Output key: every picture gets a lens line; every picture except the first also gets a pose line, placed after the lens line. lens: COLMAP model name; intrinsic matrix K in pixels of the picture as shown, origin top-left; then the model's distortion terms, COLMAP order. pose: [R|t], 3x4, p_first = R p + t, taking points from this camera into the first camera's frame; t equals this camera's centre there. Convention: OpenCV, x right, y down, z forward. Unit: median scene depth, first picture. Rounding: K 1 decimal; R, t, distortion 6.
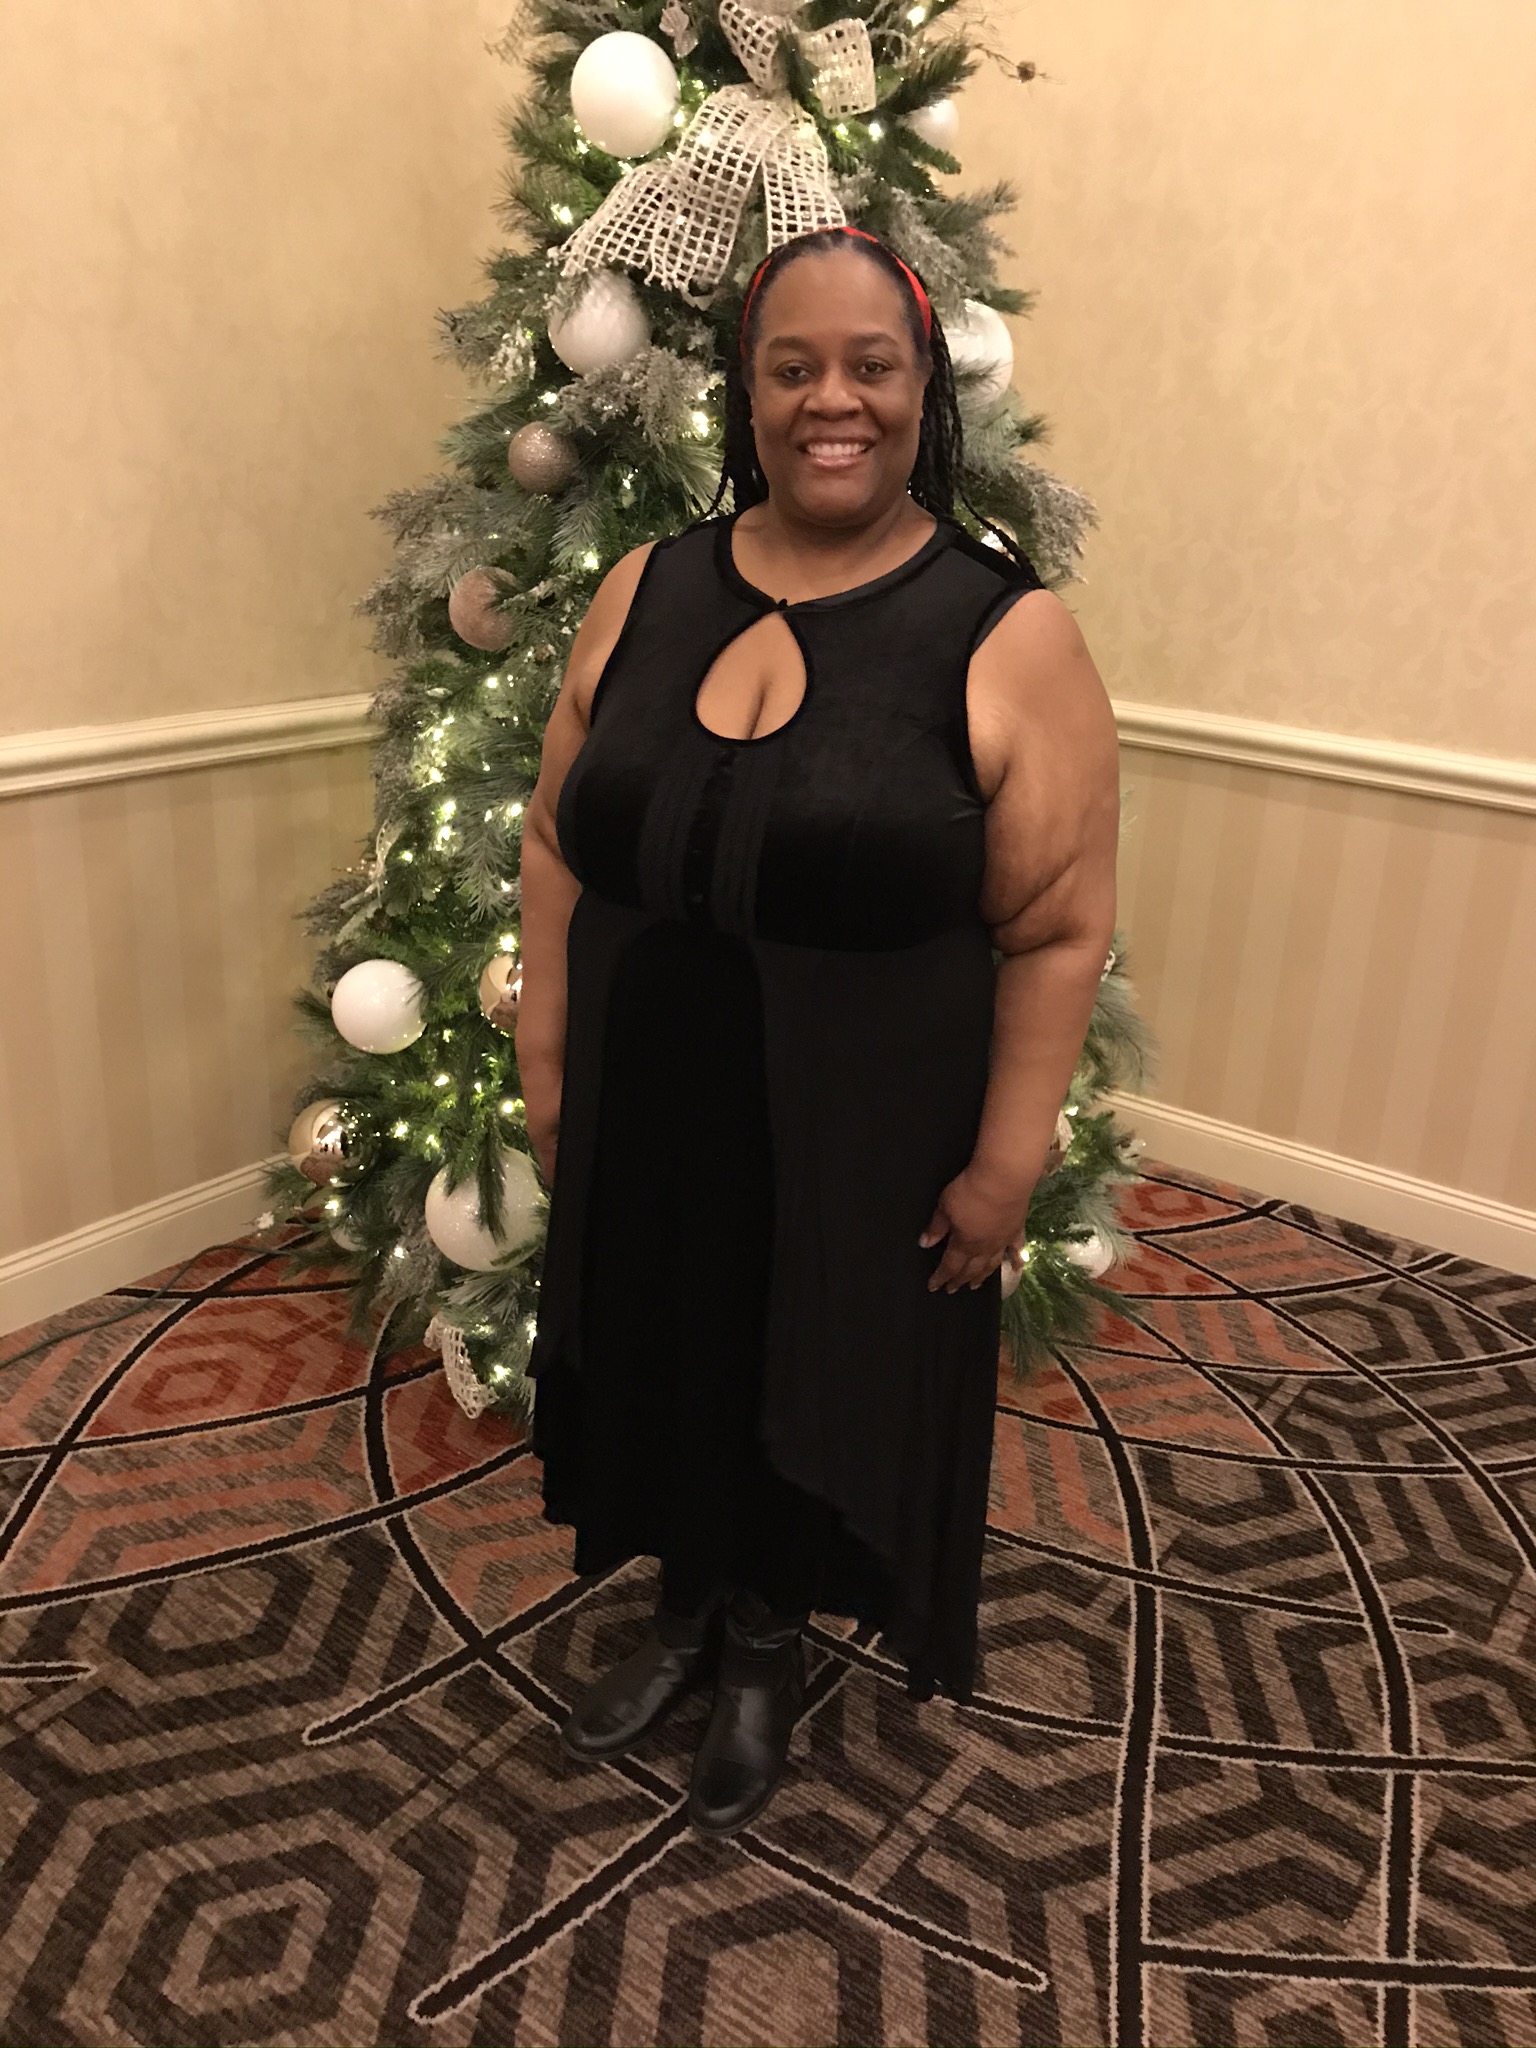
lens RADIAL K [[1695.1, 0, 777.6], [0, 1695.1, 1030.4], [0, 0, 1]] dist [-0.045783, 0.095572]
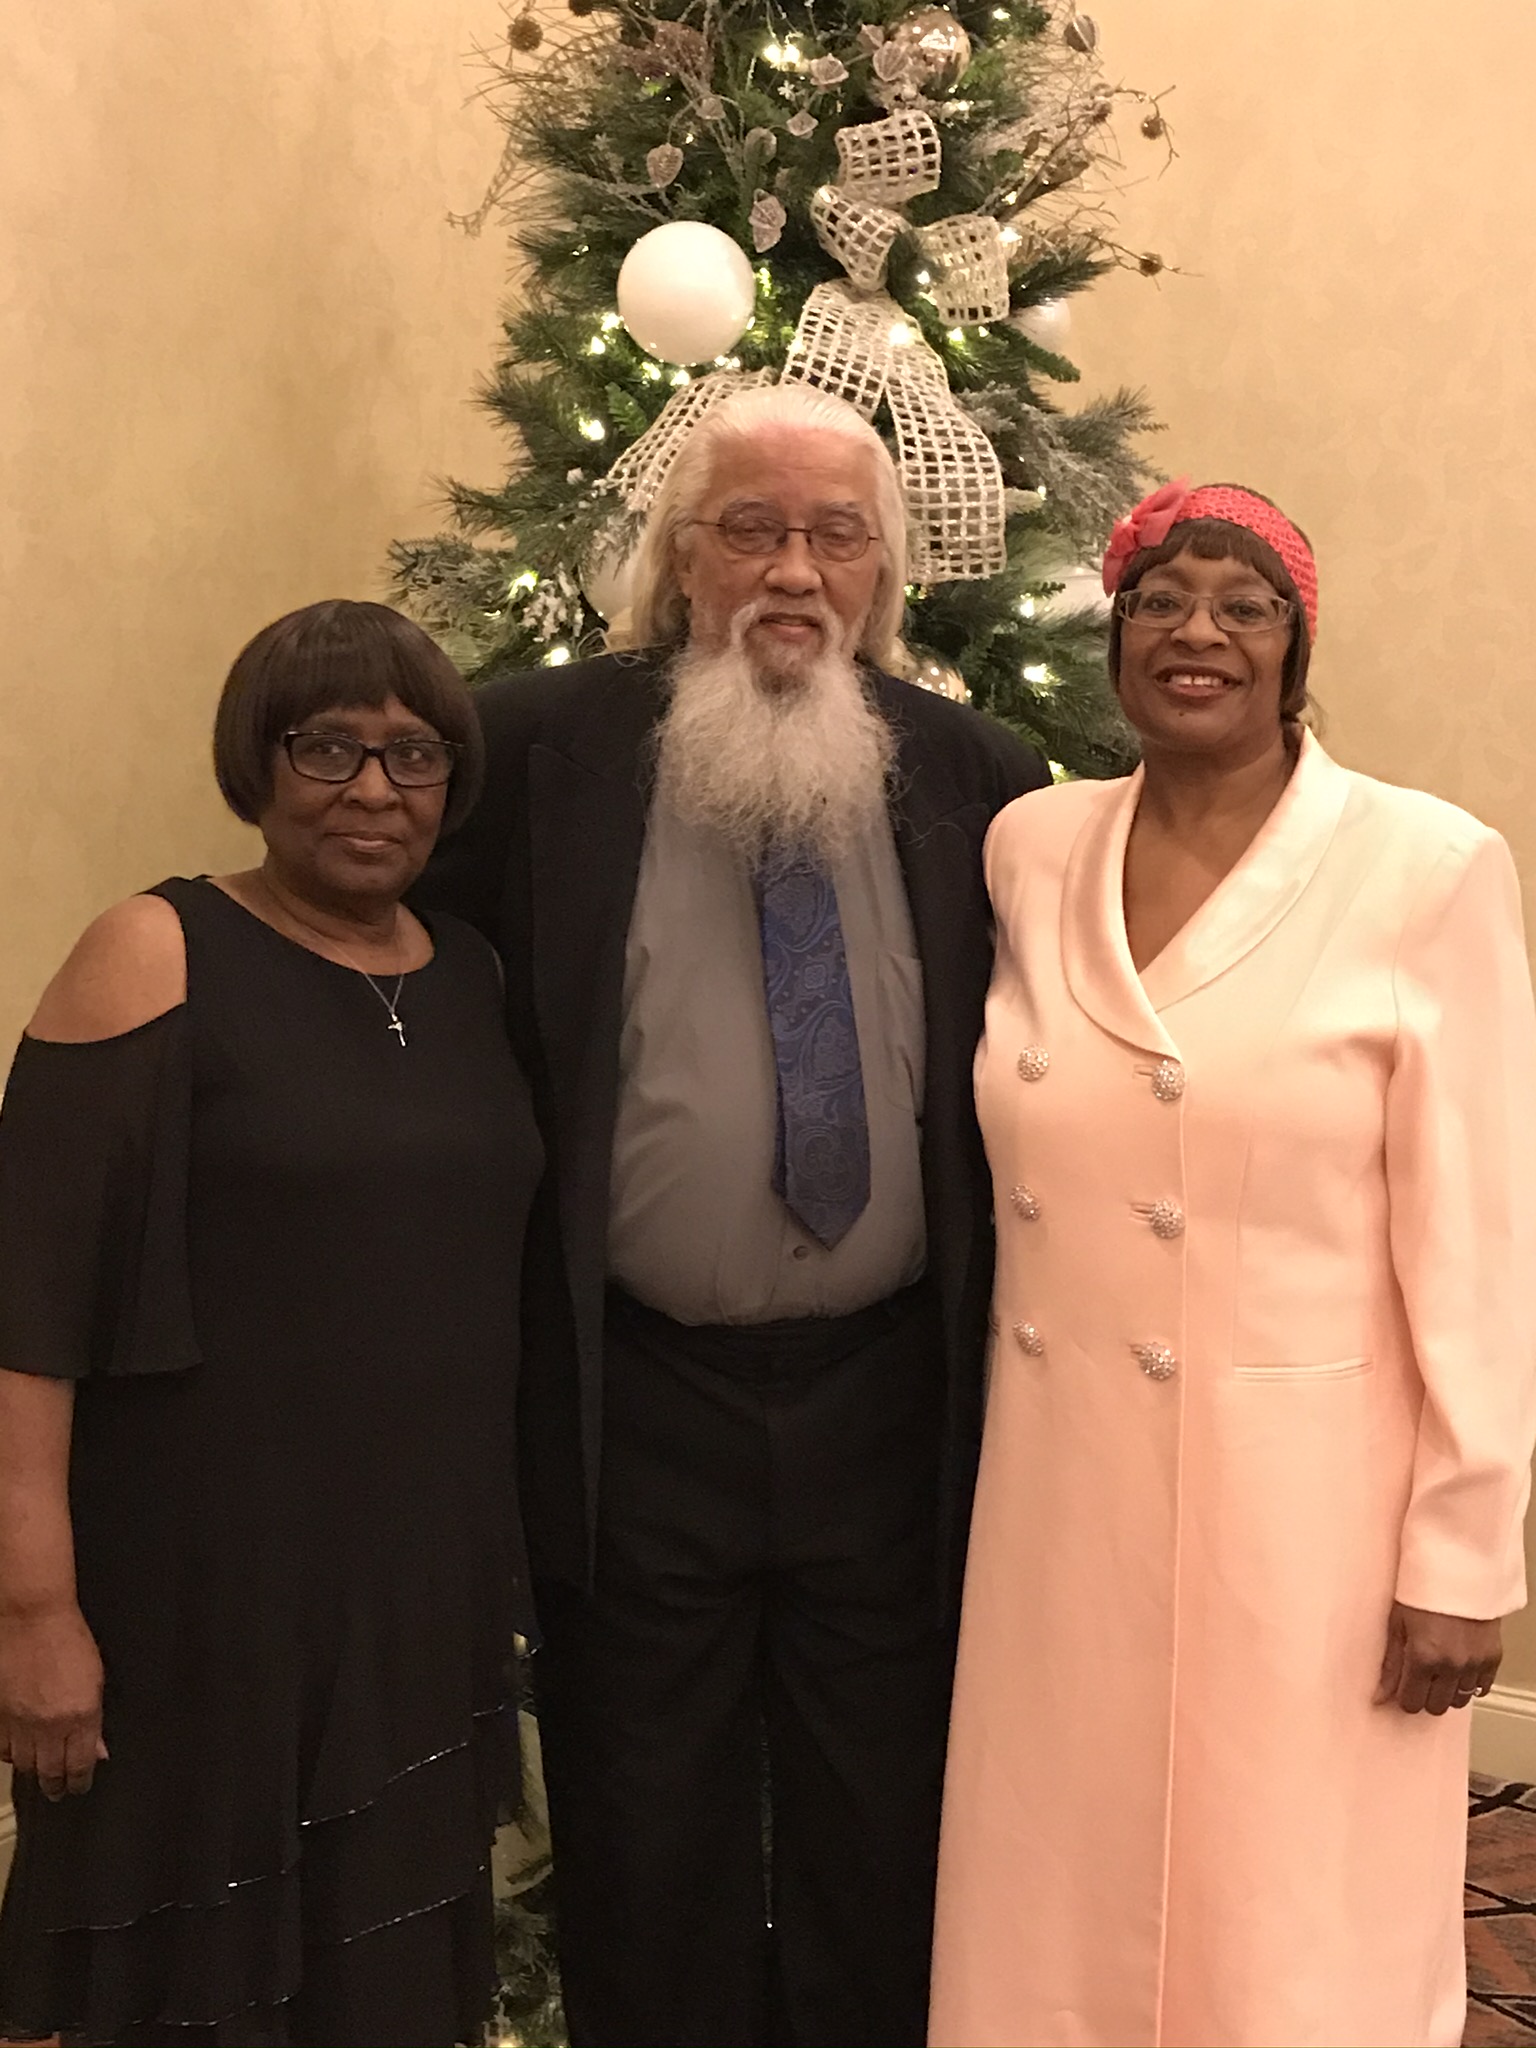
lens RADIAL K [[3203.8, 0, 706.8], [0, 3203.8, 1091.3], [0, 0, 1]] dist [0.051640, -0.173074]
pose [[0.988049, -0.025692, 0.151986, -0.322543], [0.056747, 0.977390, -0.203686, 0.117343], [-0.143316, 0.209876, 0.967167, -0.378341]]
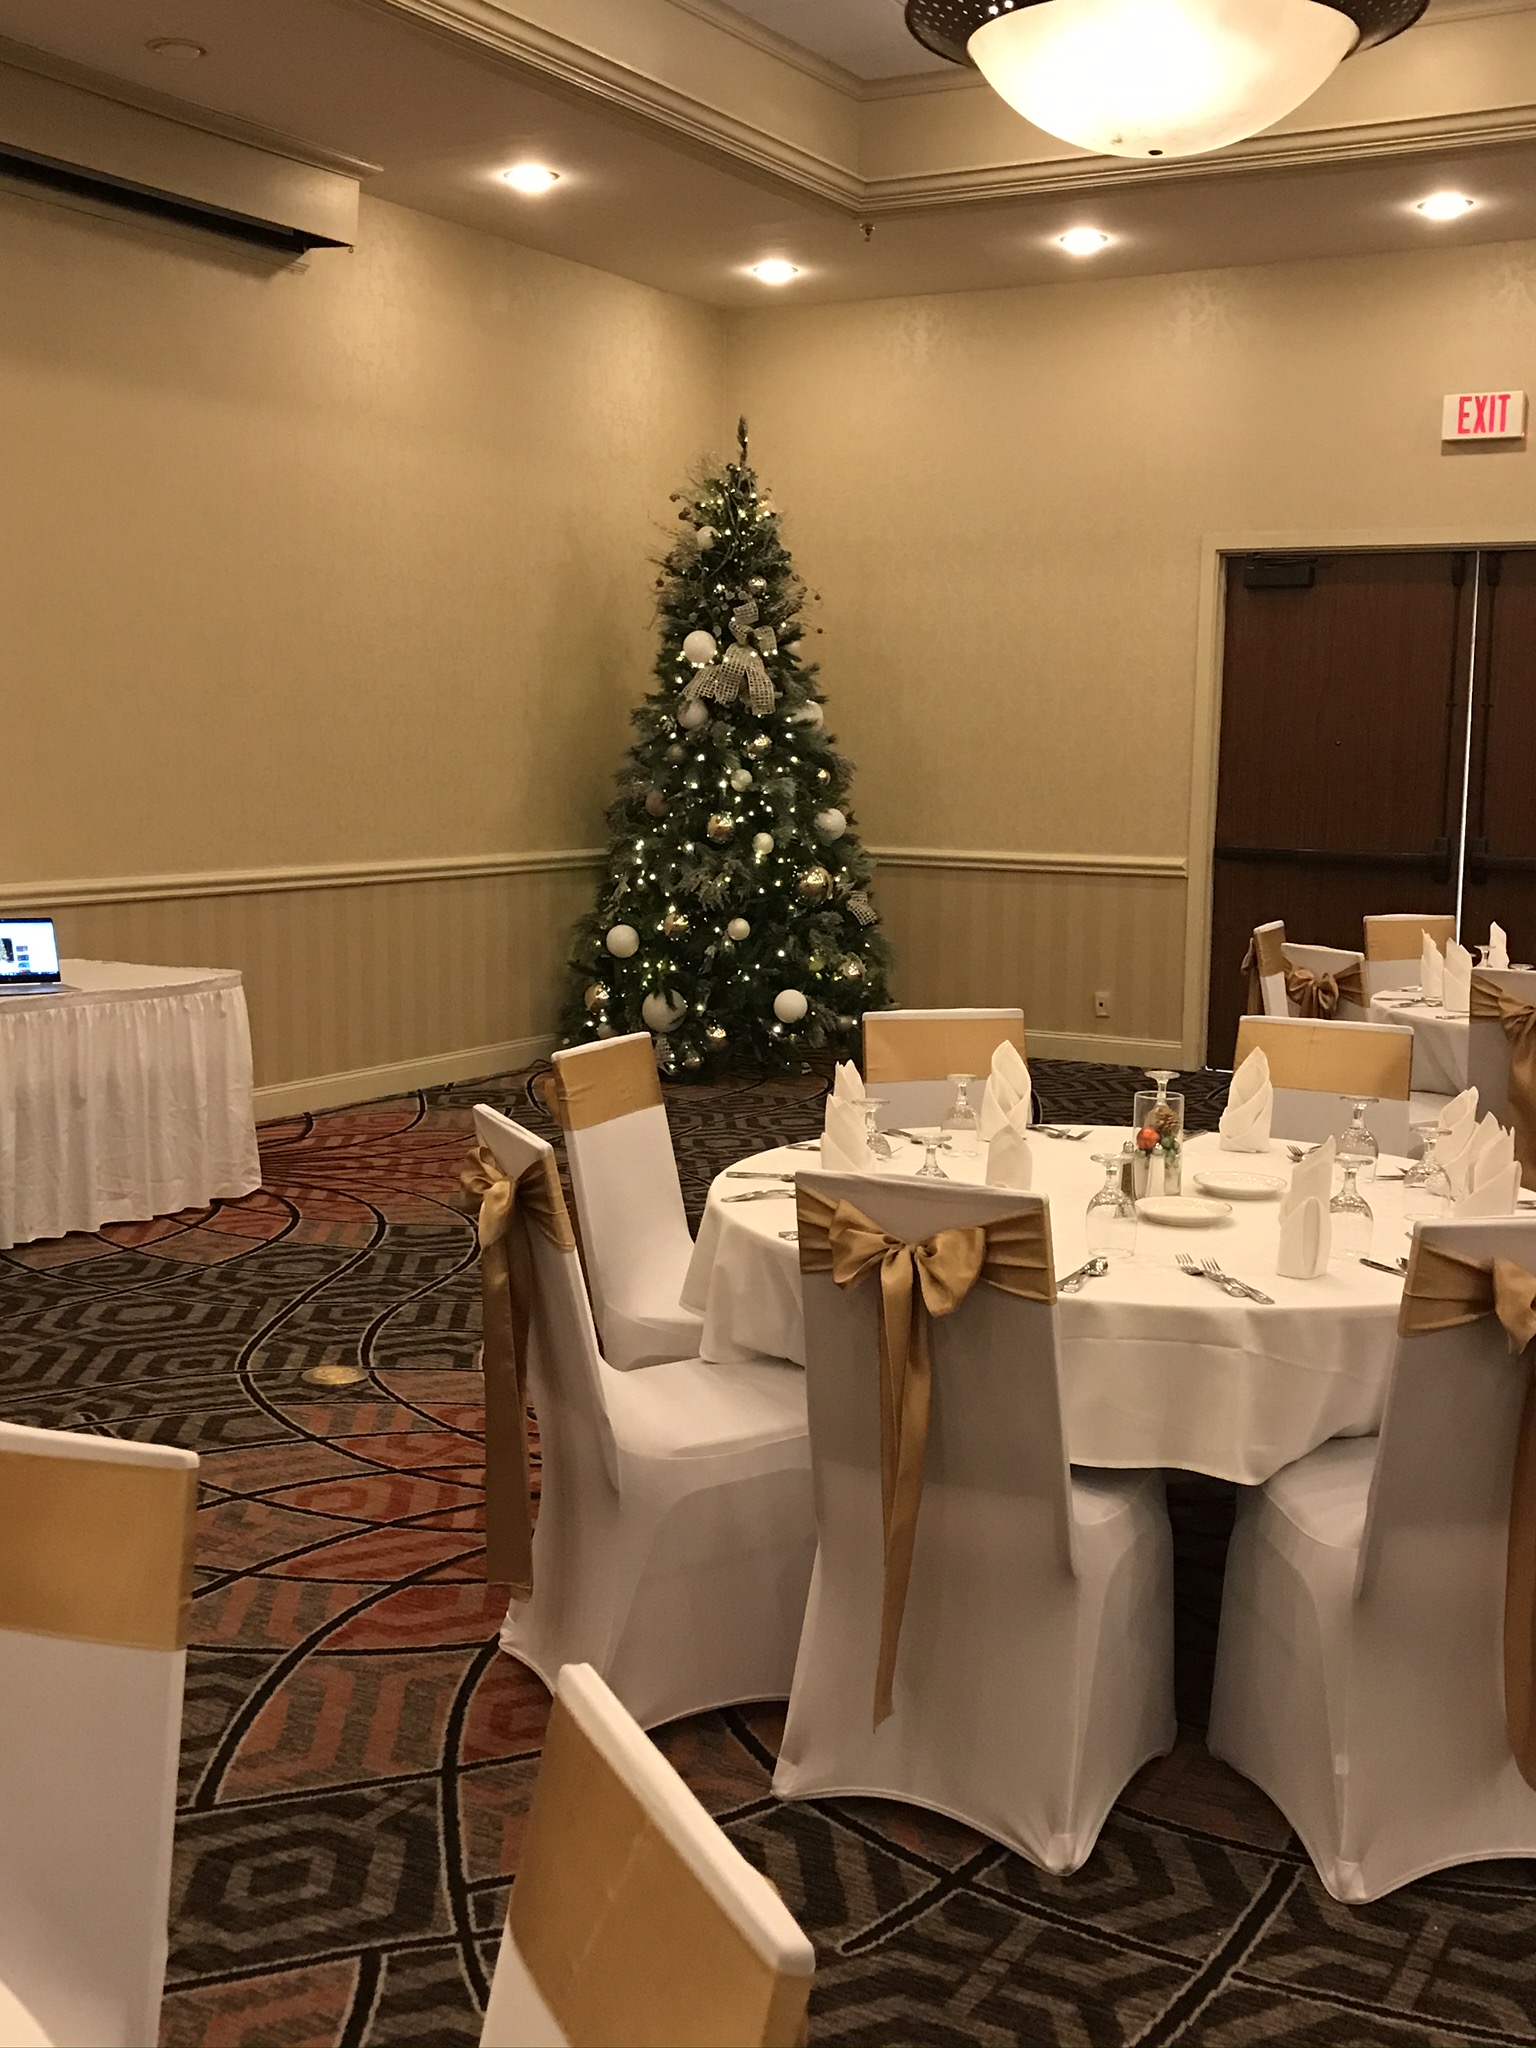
lens RADIAL K [[2295.1, 0, 768.0], [0, 2295.1, 1024.0], [0, 0, 1]] dist [0.012860, 0.002338]
pose [[0.992706, -0.058423, 0.105459, -0.476429], [0.080137, 0.973286, -0.215158, 1.137702], [-0.090071, 0.222040, 0.970868, -3.209124]]
